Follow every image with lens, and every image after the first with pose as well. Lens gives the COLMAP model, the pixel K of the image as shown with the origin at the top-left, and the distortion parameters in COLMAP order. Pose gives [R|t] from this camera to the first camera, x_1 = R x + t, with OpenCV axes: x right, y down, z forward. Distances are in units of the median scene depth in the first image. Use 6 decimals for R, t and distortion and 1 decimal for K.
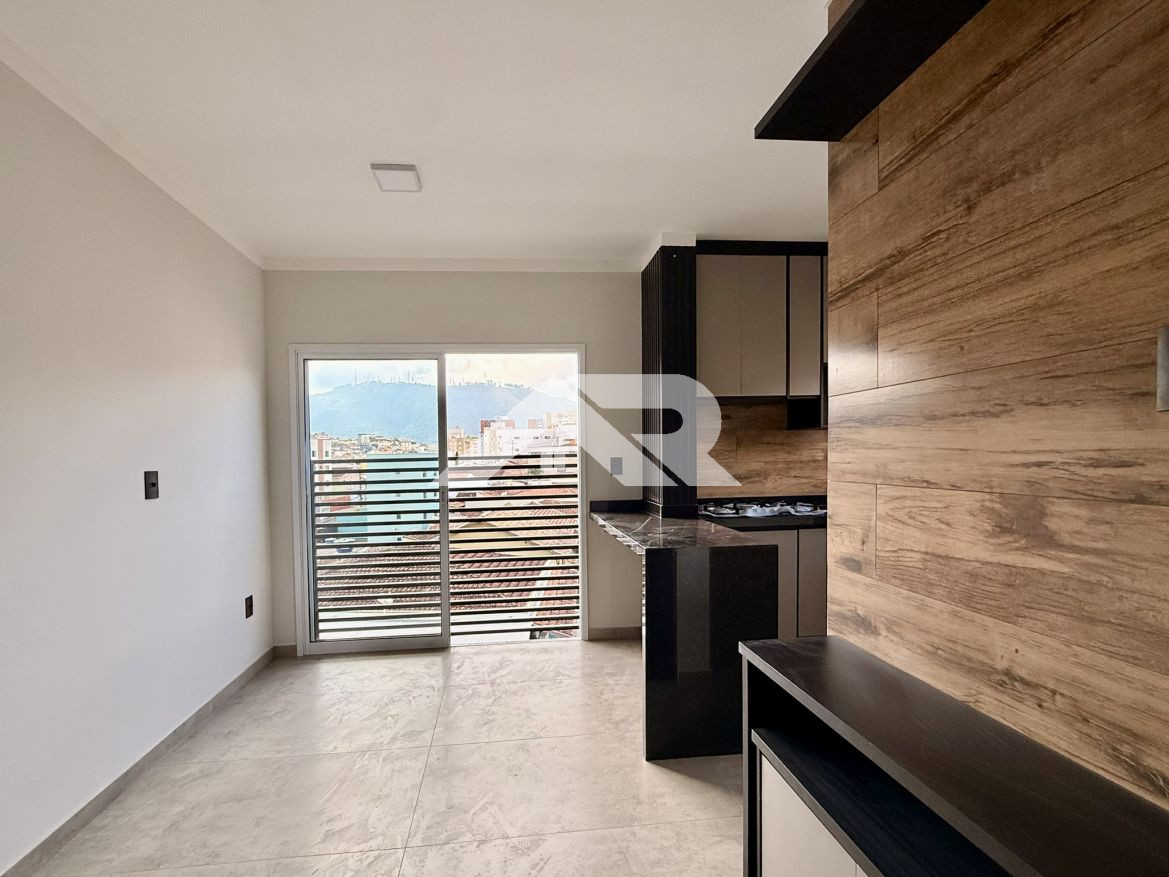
lens RADIAL K [[474.3, 0, 569.6], [0, 474.3, 477.2], [0, 0, 1]] dist [-0.002732, -0.000042]
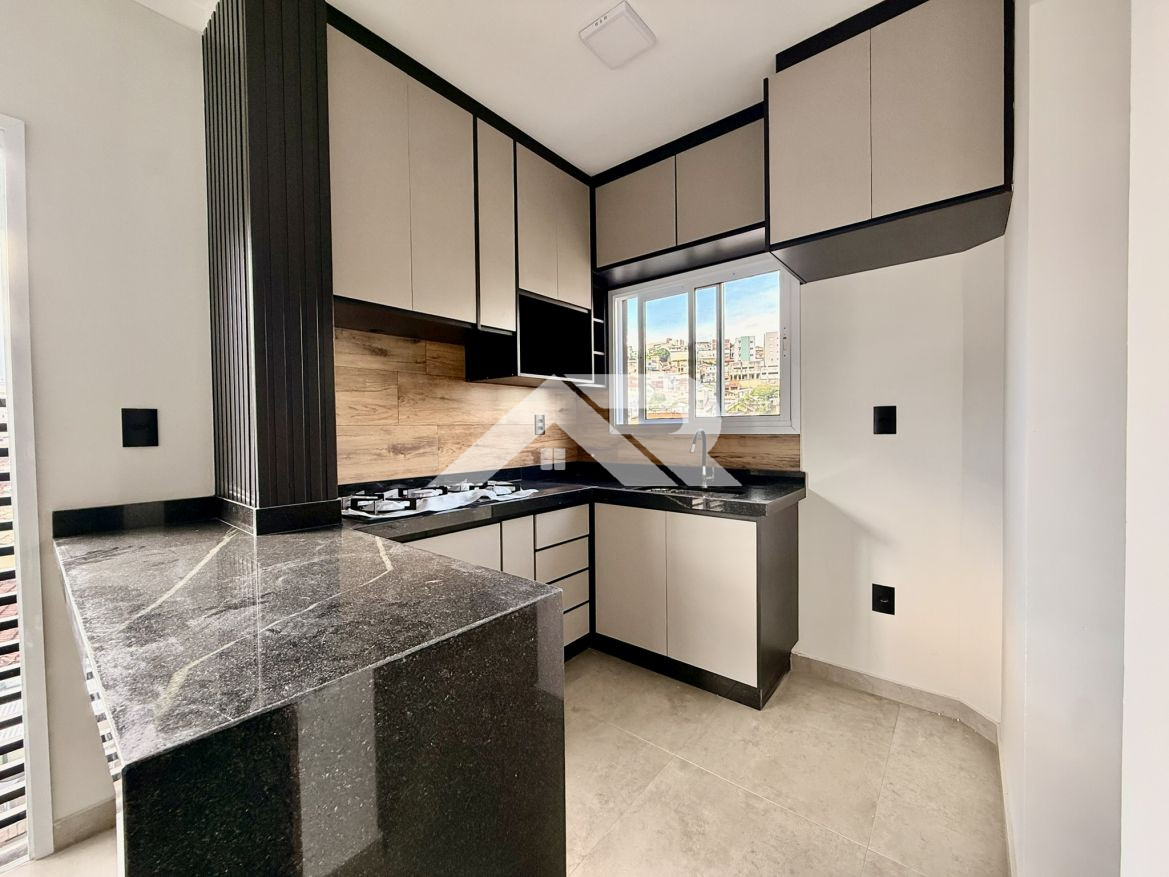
lens RADIAL K [[466.8, 0, 573.8], [0, 466.8, 437.1], [0, 0, 1]] dist [0.005307, -0.000366]
pose [[0.721734, -0.000316, 0.692171, 0.085920], [0.027852, 0.999203, -0.028585, 0.010256], [-0.691610, 0.039910, 0.721168, 0.382053]]
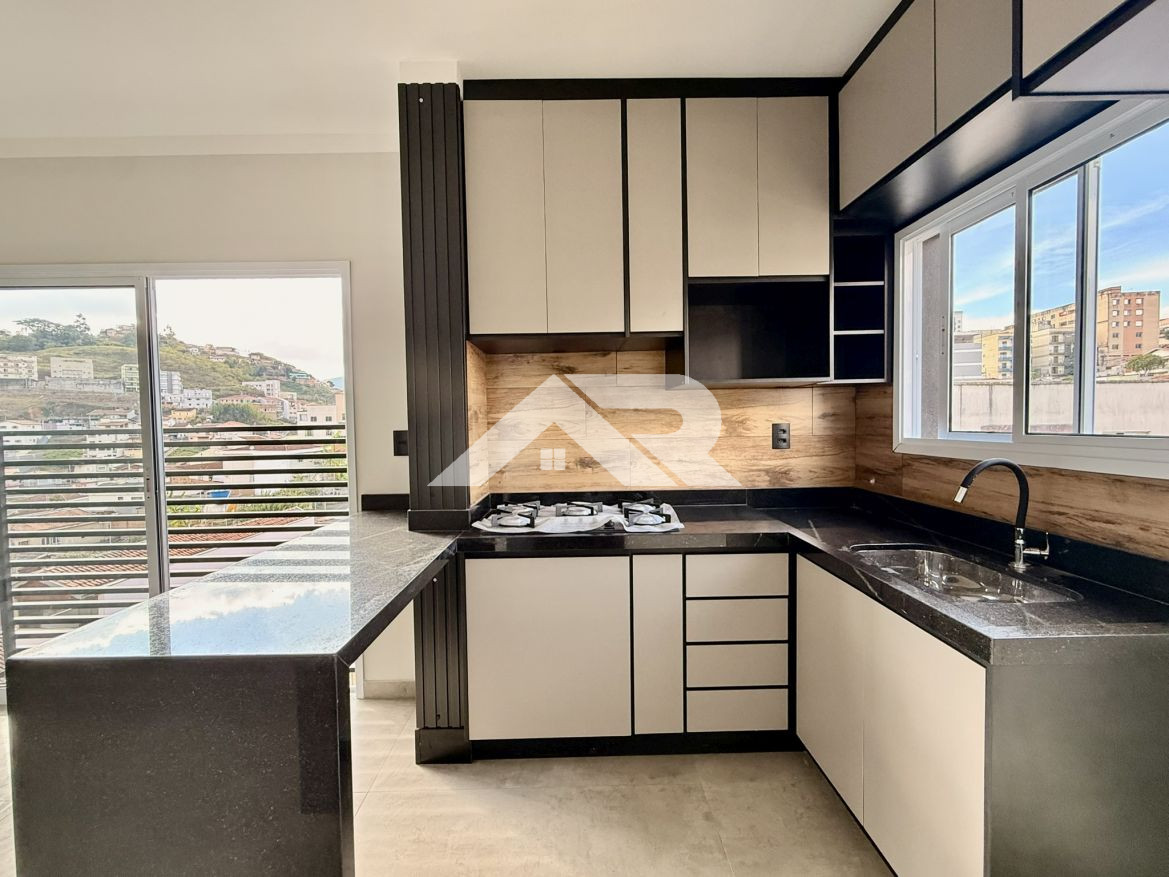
lens RADIAL K [[466.8, 0, 575.7], [0, 466.8, 437.6], [0, 0, 1]] dist [0.005307, -0.000366]
pose [[0.996430, 0.008931, -0.083944, 0.394887], [-0.010157, 0.999848, -0.014186, -0.023586], [0.083805, 0.014988, 0.996369, 0.352791]]
